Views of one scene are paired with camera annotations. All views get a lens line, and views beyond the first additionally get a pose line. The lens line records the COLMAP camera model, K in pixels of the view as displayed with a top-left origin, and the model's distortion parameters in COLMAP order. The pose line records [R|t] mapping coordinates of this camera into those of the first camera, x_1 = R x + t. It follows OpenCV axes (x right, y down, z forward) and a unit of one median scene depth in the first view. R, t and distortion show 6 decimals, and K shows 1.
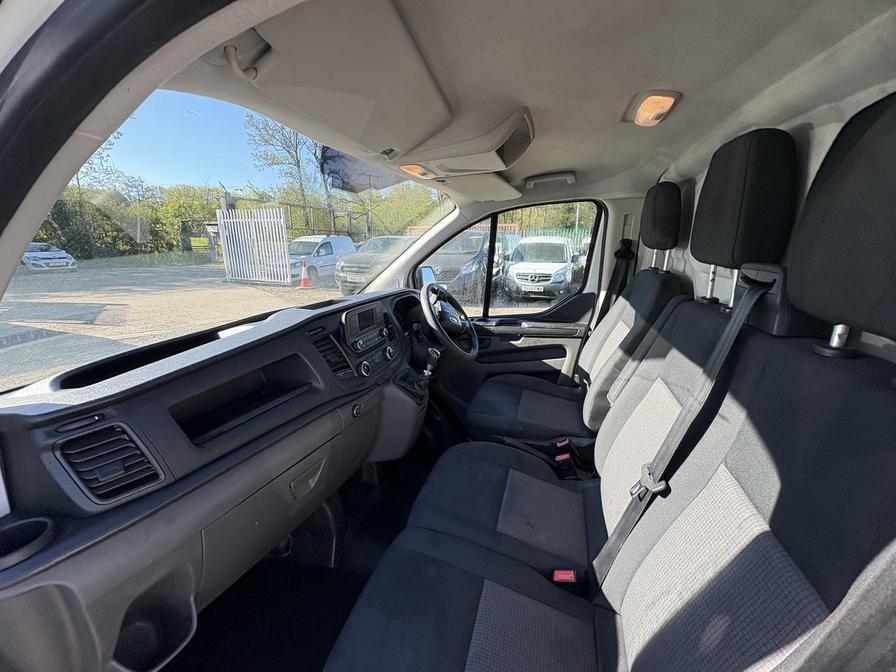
lens RADIAL K [[359.9, 0, 448.0], [0, 359.9, 336.0], [0, 0, 1]] dist [0.000808, -0.000434]
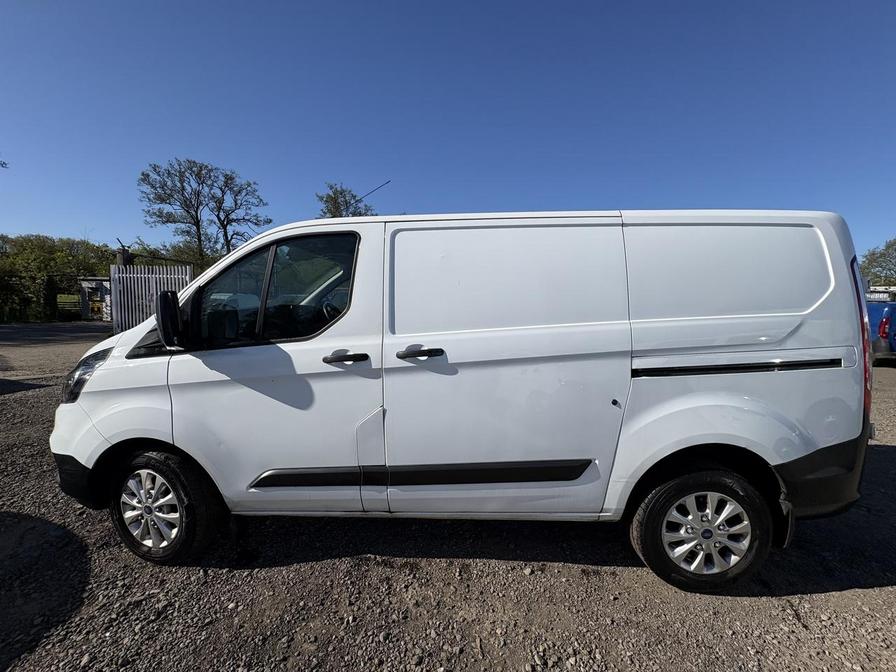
lens RADIAL K [[359.9, 0, 448.0], [0, 359.9, 336.0], [0, 0, 1]] dist [0.000808, -0.000434]
pose [[0.969833, -0.004336, 0.243731, 0.117368], [0.046099, 0.985063, -0.165911, 0.424889], [-0.239371, 0.172142, 0.955546, -1.145988]]
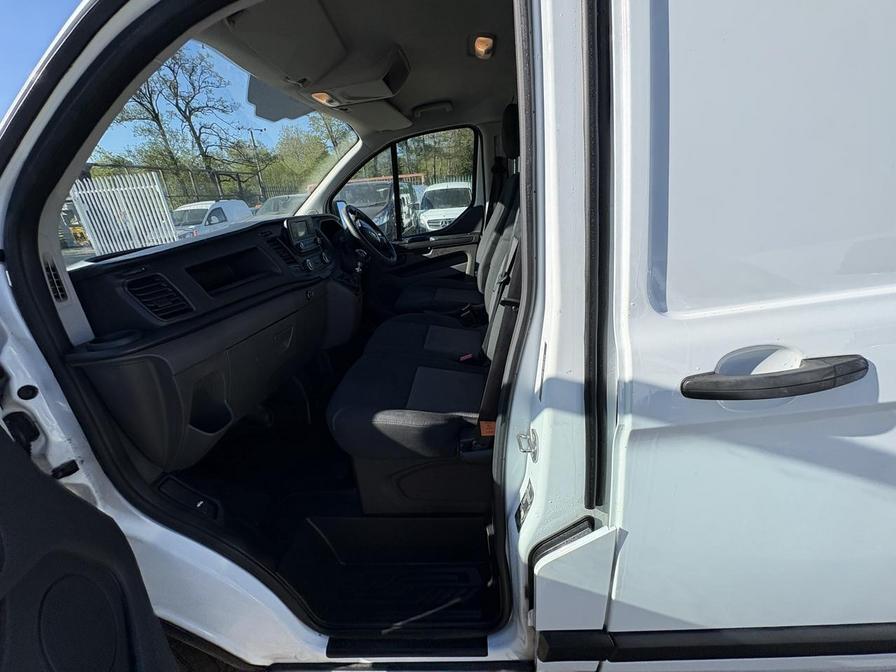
lens RADIAL K [[358.6, 0, 448.0], [0, 358.6, 336.0], [0, 0, 1]] dist [0.001967, -0.000314]
pose [[0.968055, -0.159250, 0.193673, -0.026466], [0.135996, 0.982402, 0.128029, 0.168246], [-0.210653, -0.097600, 0.972676, -0.264483]]
